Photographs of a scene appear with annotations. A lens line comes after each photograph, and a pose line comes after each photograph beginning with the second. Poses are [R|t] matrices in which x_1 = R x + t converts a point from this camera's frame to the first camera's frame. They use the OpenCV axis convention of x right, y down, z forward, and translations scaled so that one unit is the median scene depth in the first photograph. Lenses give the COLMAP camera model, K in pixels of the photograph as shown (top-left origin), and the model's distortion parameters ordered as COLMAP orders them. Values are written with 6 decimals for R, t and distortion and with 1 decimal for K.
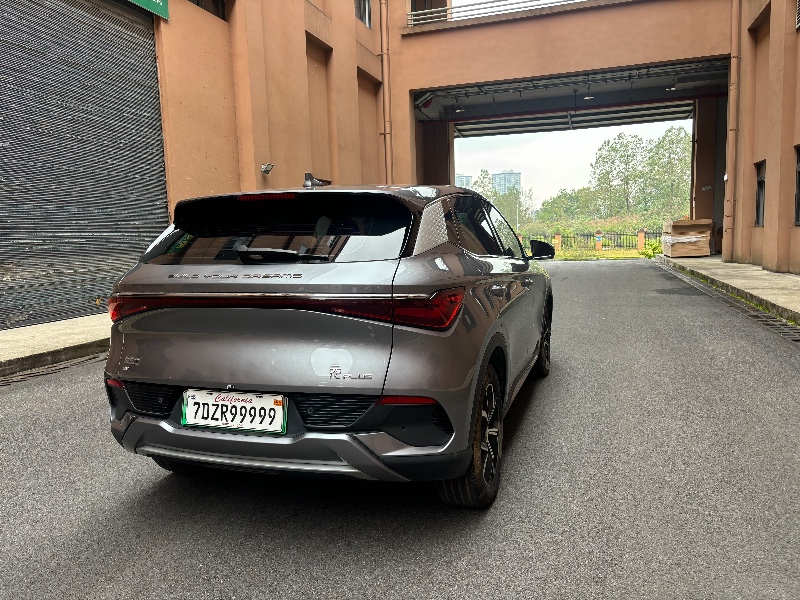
lens RADIAL K [[615.8, 0, 384.8], [0, 615.8, 296.8], [0, 0, 1]] dist [0.048043, -0.039428]
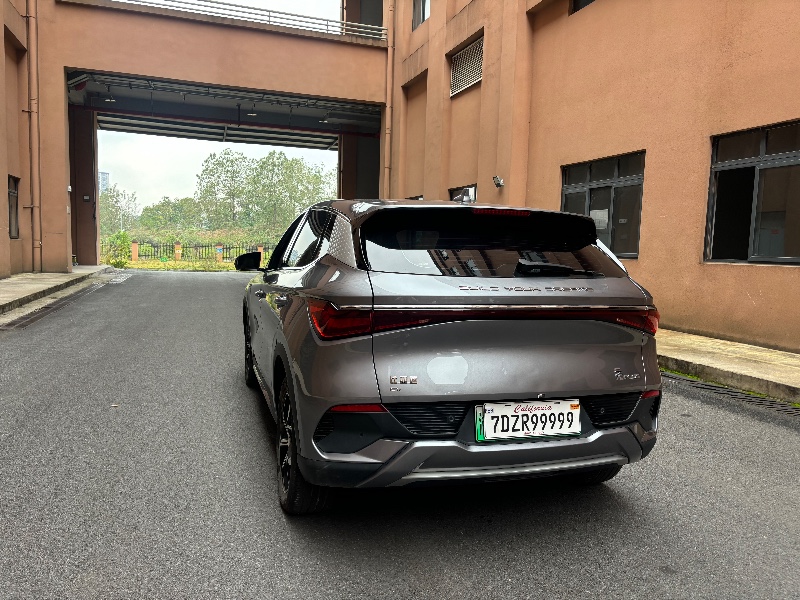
lens RADIAL K [[615.8, 0, 398.9], [0, 615.8, 306.1], [0, 0, 1]] dist [0.048043, -0.039428]
pose [[0.794483, -0.004820, 0.607267, -0.144604], [0.005910, 0.999983, 0.000205, -0.000824], [-0.607257, 0.003426, 0.794498, 0.044010]]
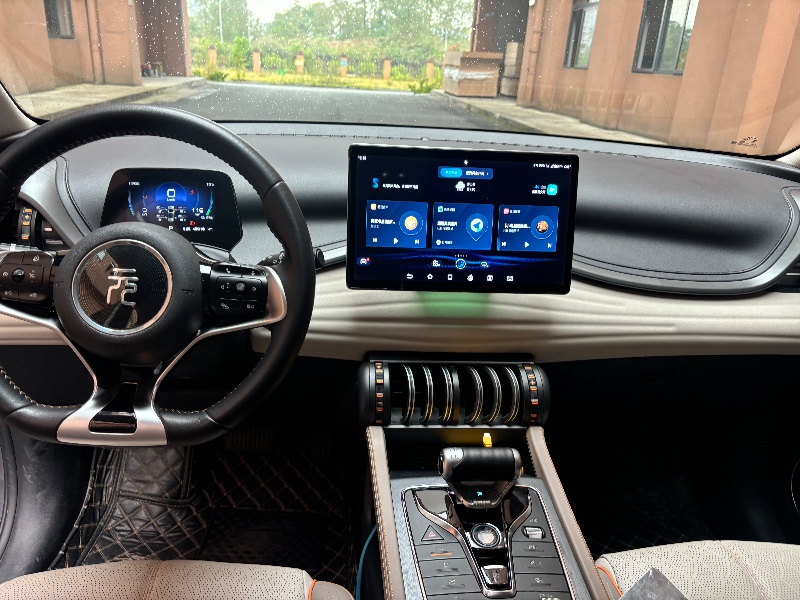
lens RADIAL K [[615.8, 0, 395.6], [0, 615.8, 300.3], [0, 0, 1]] dist [0.048043, -0.039428]
pose [[0.905772, -0.078358, 0.416458, 0.001897], [-0.041289, 0.961762, 0.270758, -0.023104], [-0.421750, -0.262440, 0.867901, 0.241423]]
